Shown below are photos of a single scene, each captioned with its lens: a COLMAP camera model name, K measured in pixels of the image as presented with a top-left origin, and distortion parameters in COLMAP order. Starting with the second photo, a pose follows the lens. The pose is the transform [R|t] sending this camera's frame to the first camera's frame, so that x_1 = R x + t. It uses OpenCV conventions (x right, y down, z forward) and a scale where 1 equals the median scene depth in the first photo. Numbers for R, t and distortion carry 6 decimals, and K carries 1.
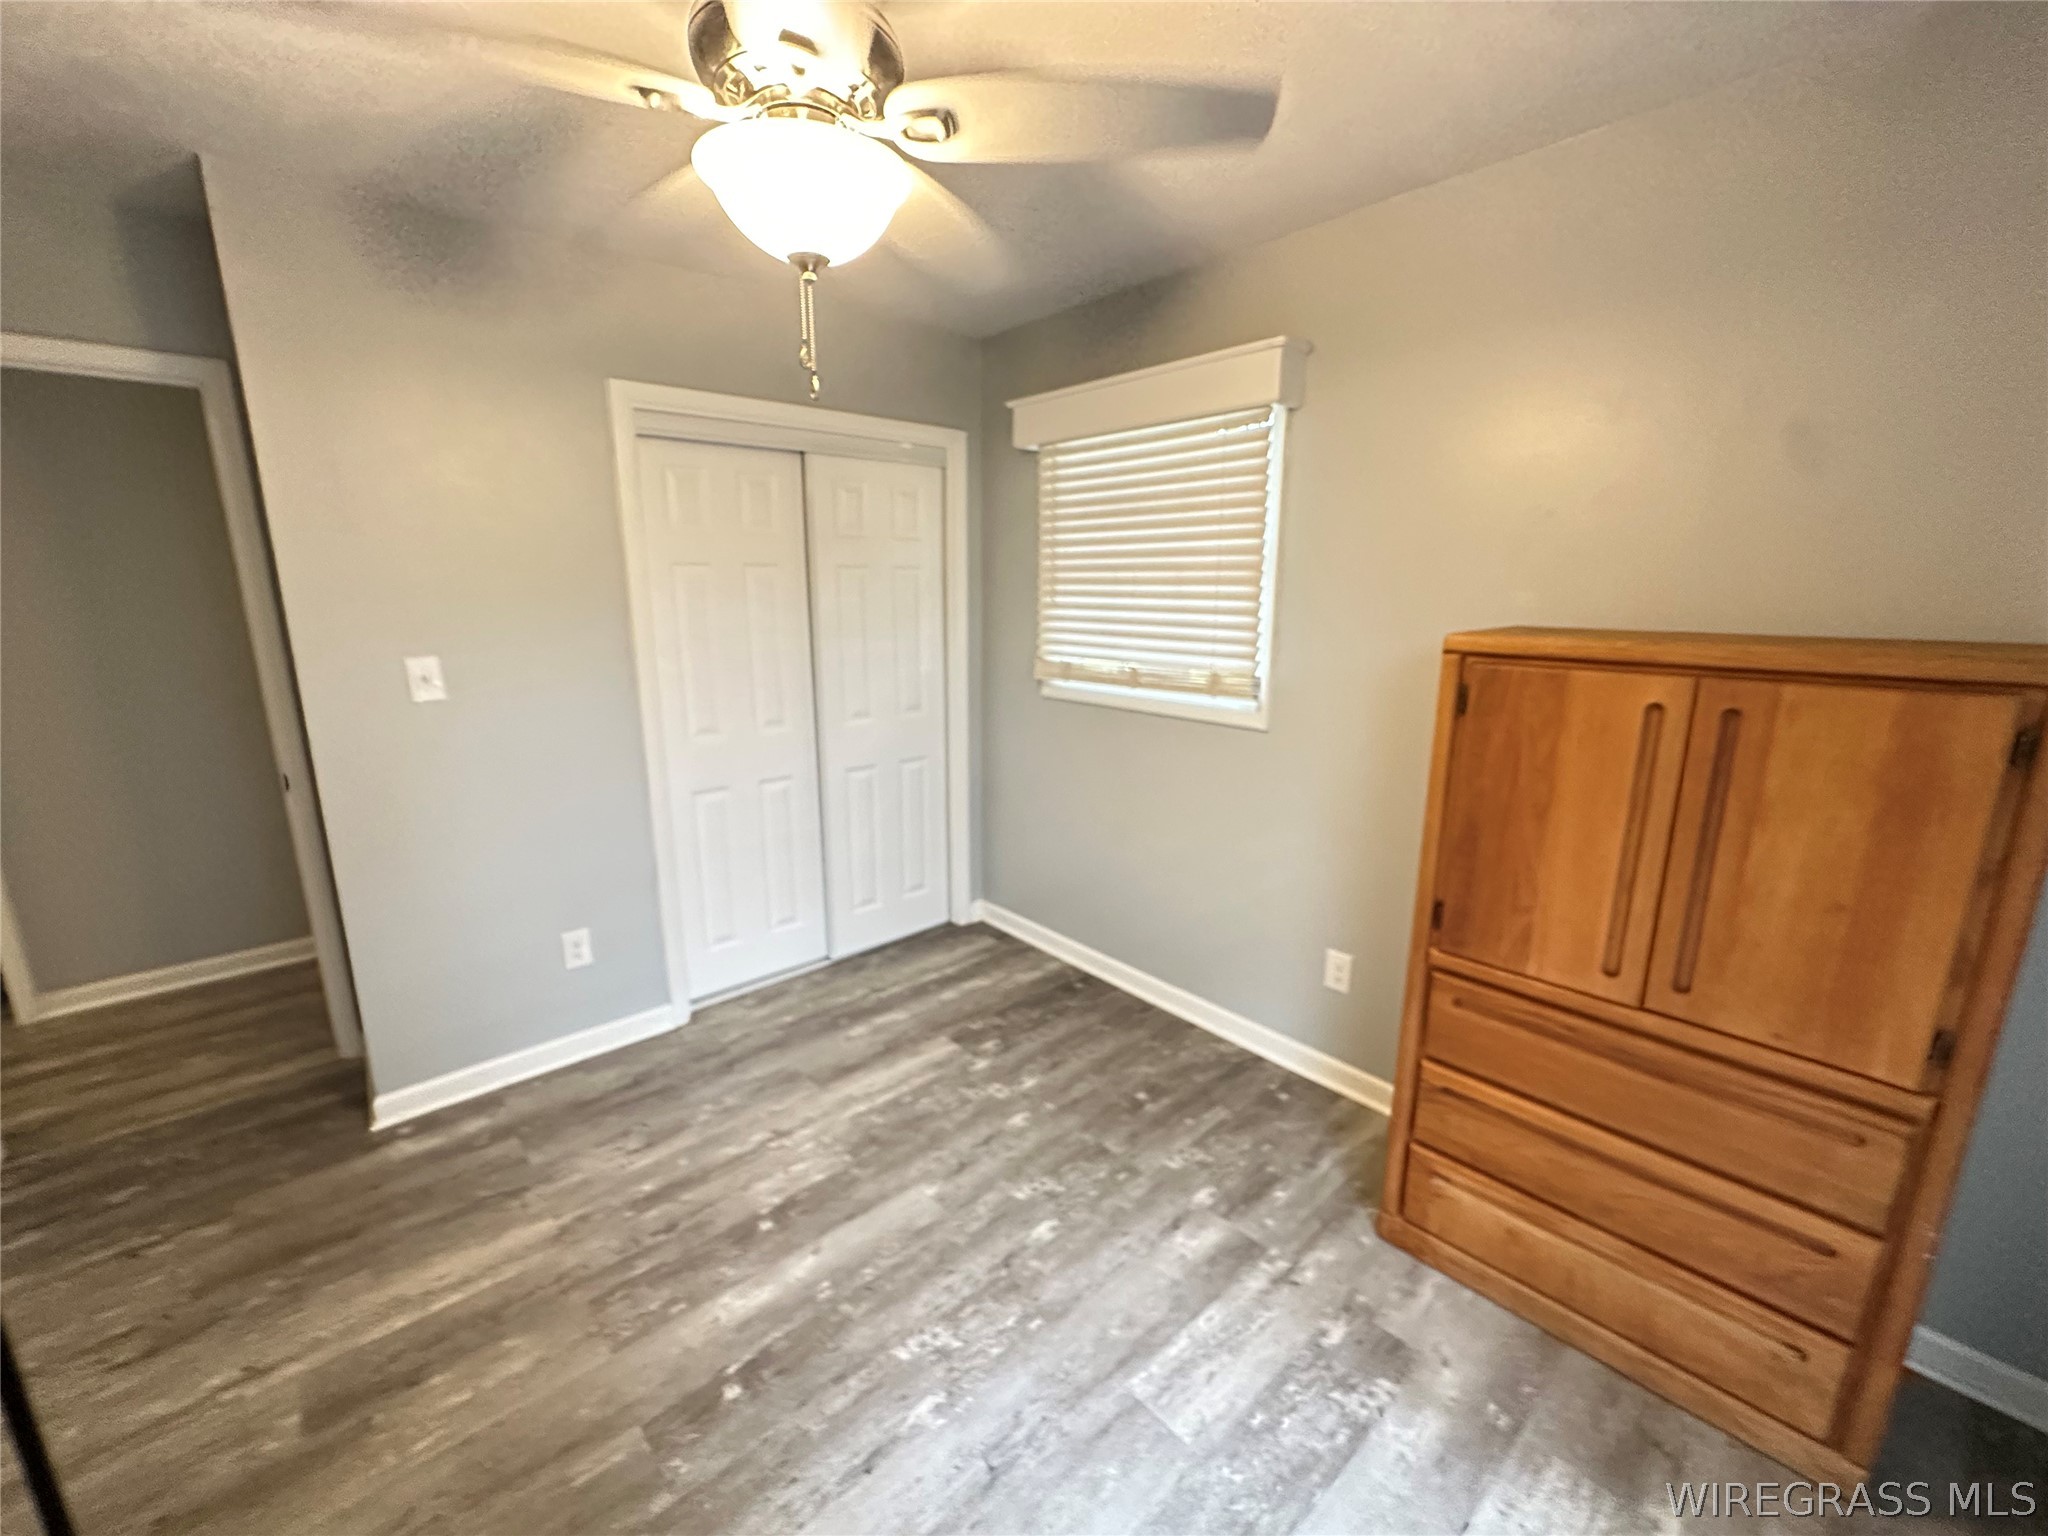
lens RADIAL K [[823.2, 0, 1015.1], [0, 823.2, 771.6], [0, 0, 1]] dist [-0.004115, 0.001408]
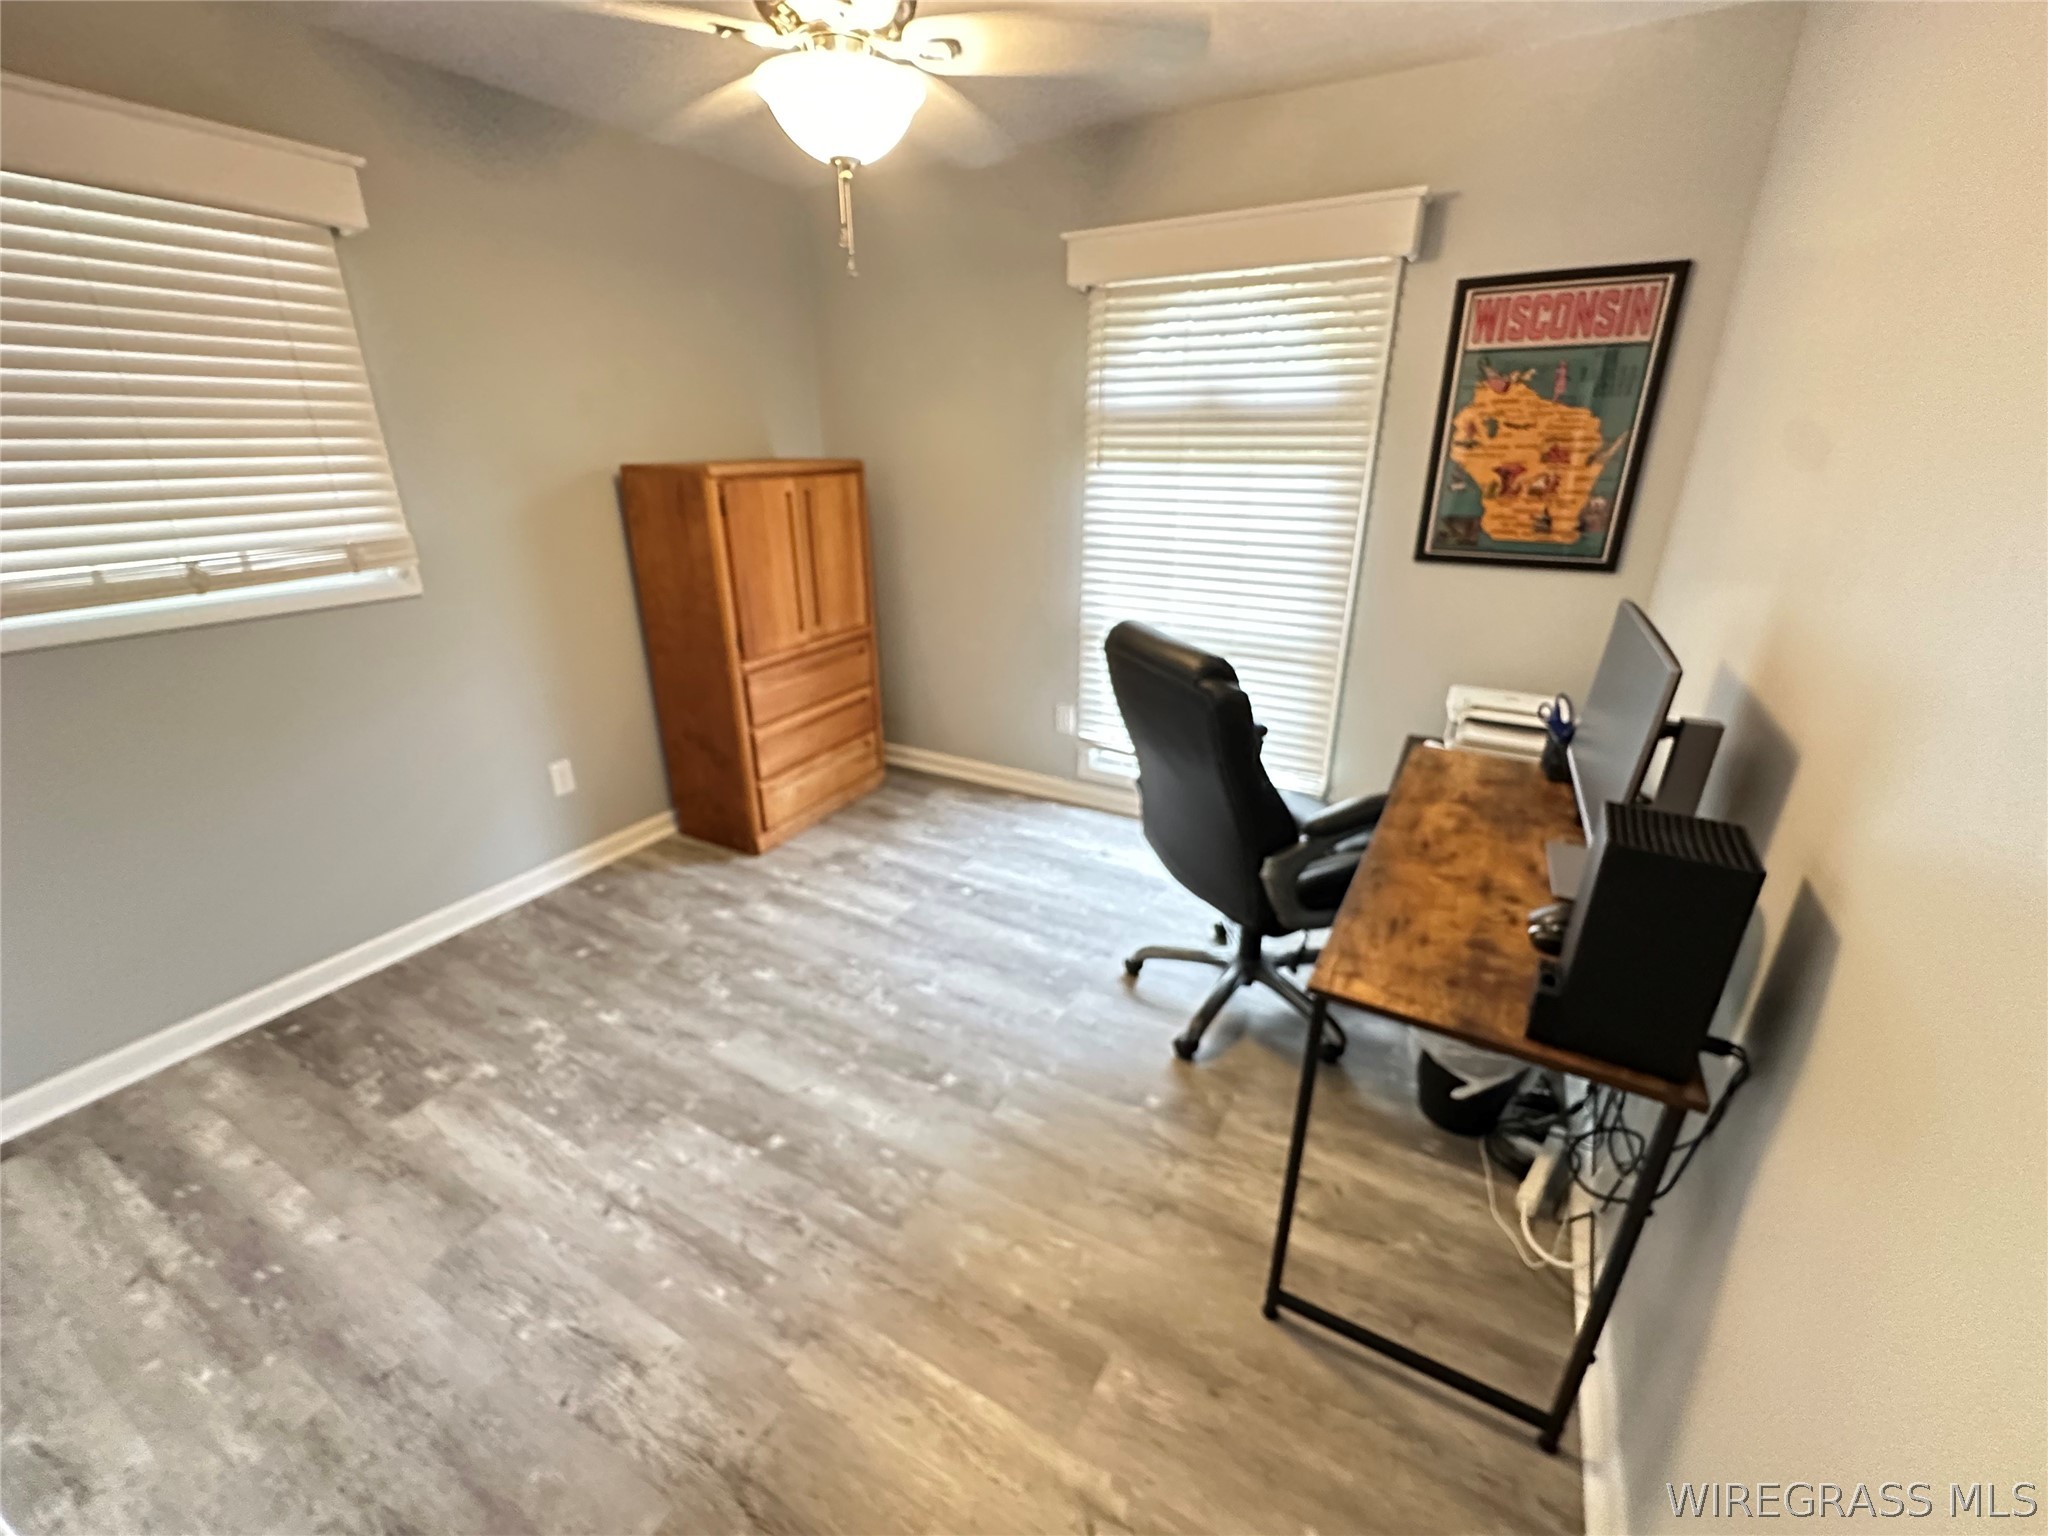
lens RADIAL K [[823.2, 0, 1012.9], [0, 823.2, 761.7], [0, 0, 1]] dist [-0.004115, 0.001408]
pose [[-0.314962, -0.345702, 0.883906, -0.934043], [0.222407, 0.878491, 0.422834, -0.147955], [-0.922678, 0.329763, -0.199805, 0.691782]]
